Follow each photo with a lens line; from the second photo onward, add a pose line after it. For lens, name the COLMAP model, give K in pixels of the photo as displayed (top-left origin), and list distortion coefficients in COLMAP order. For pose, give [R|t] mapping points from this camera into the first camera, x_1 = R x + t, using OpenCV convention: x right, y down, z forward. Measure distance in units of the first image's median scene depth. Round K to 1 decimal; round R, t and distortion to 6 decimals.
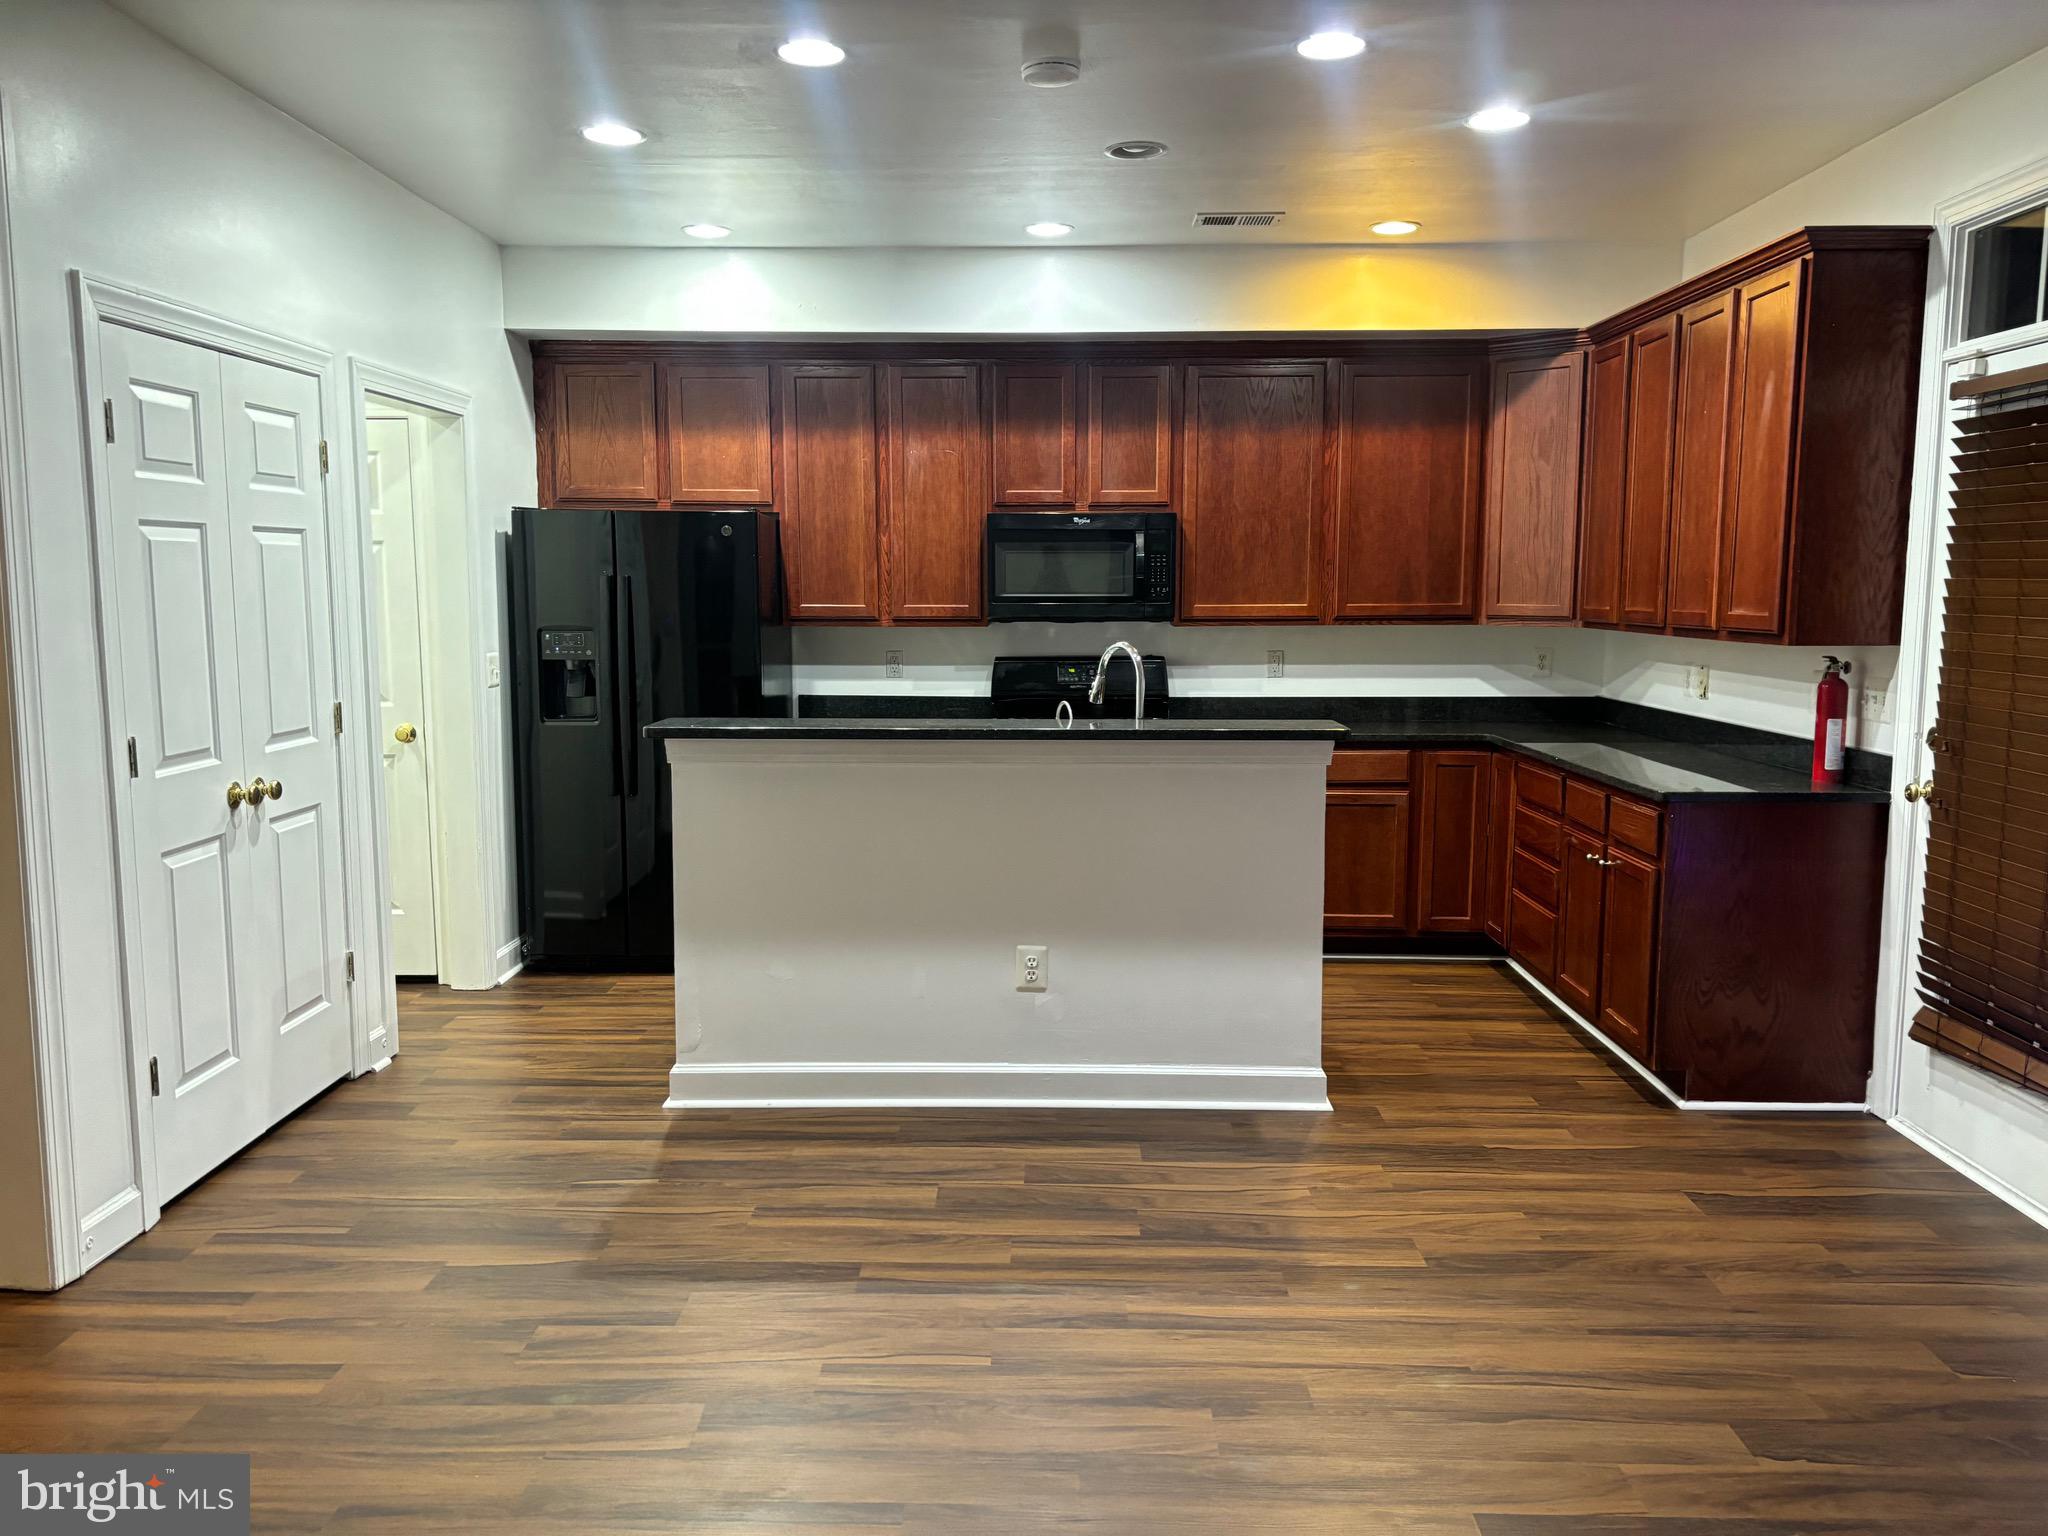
lens RADIAL K [[1527.3, 0, 1042.1], [0, 1527.3, 769.4], [0, 0, 1]] dist [0.048667, -0.049652]
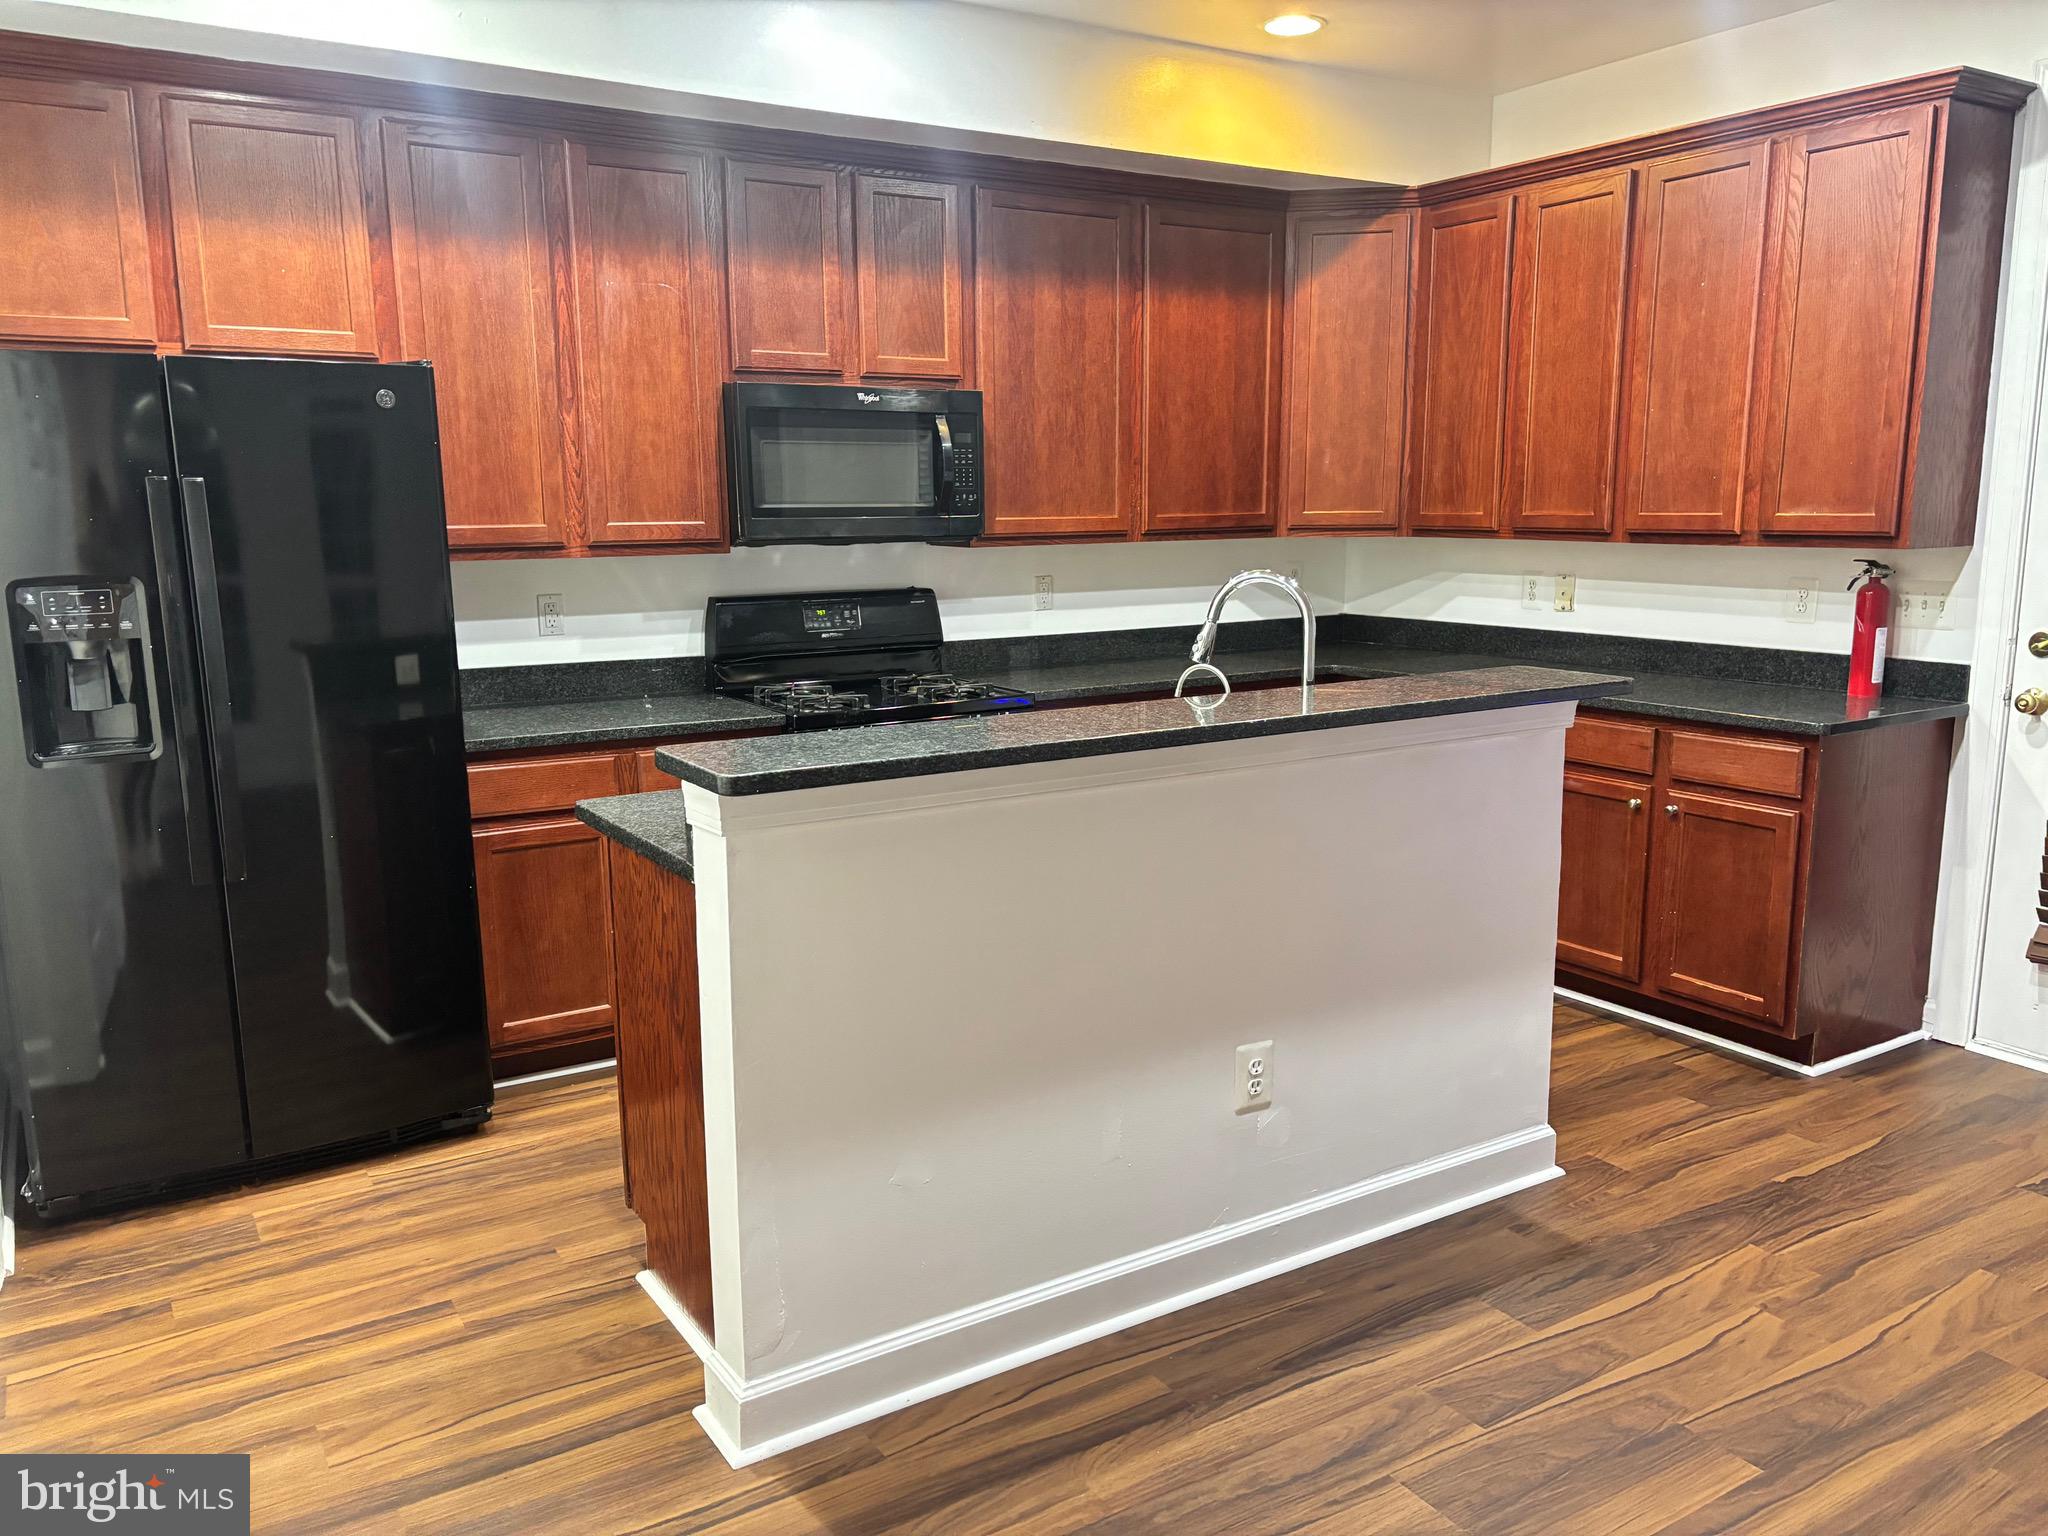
lens RADIAL K [[1527.3, 0, 1036.5], [0, 1527.3, 779.9], [0, 0, 1]] dist [0.048667, -0.049652]
pose [[0.839285, -0.106801, 0.533098, -0.302889], [0.073125, 0.993782, 0.083970, -0.041749], [-0.538751, -0.031492, 0.841876, 0.357289]]
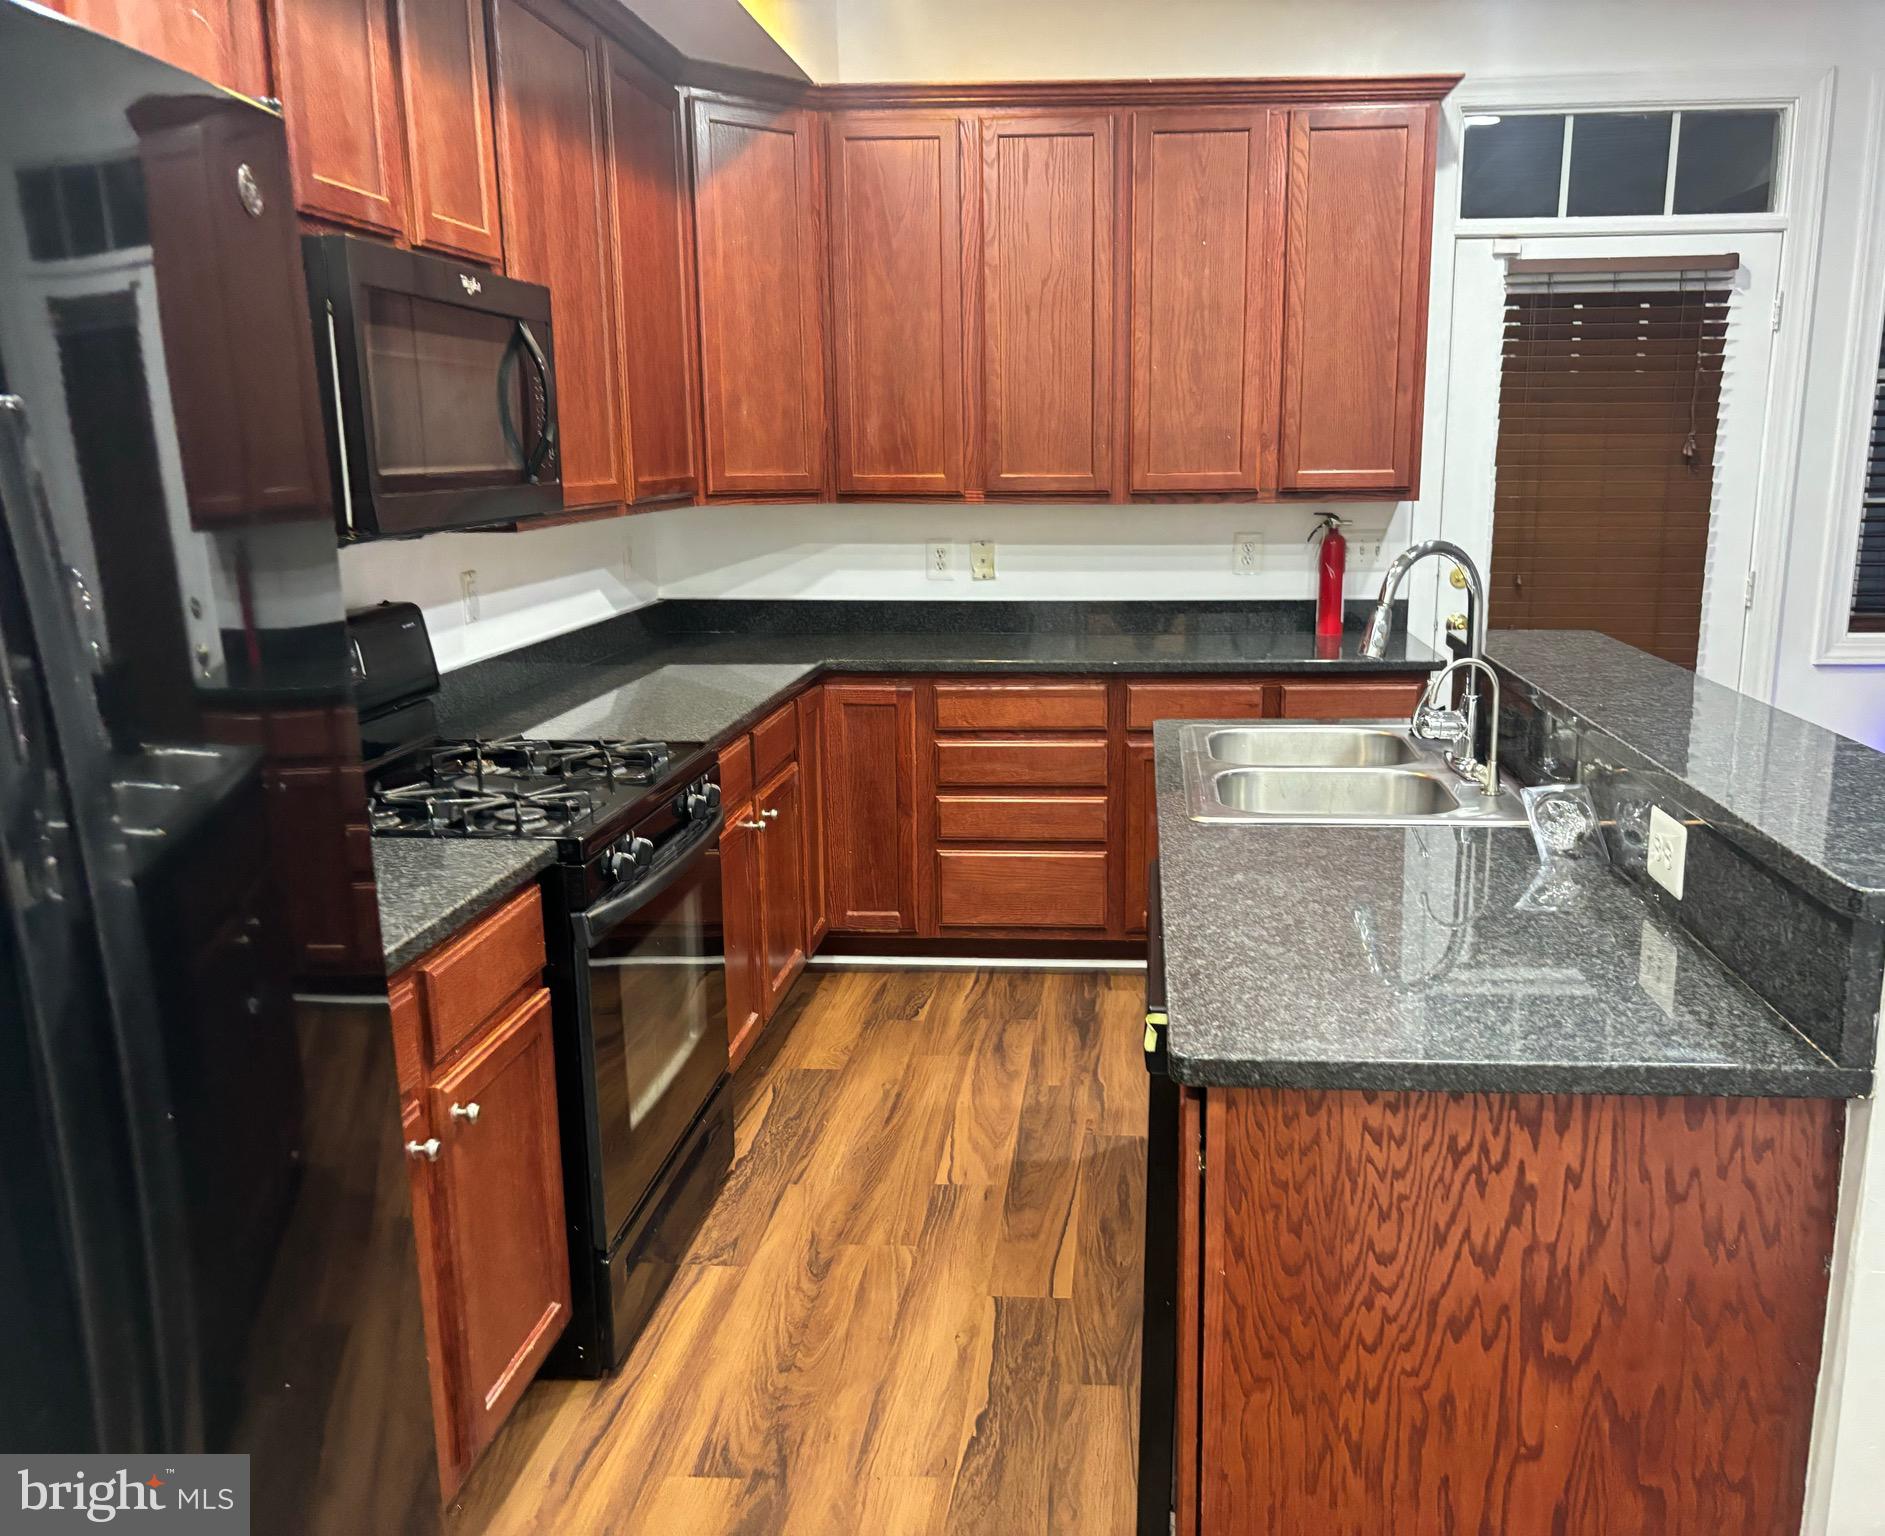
lens RADIAL K [[1551.6, 0, 951.2], [0, 1551.6, 773.1], [0, 0, 1]] dist [0.071332, -0.007606]
pose [[0.078457, -0.206204, 0.975359, -0.407487], [0.123790, 0.972817, 0.195710, -0.102384], [-0.989202, 0.105385, 0.101850, 0.849847]]
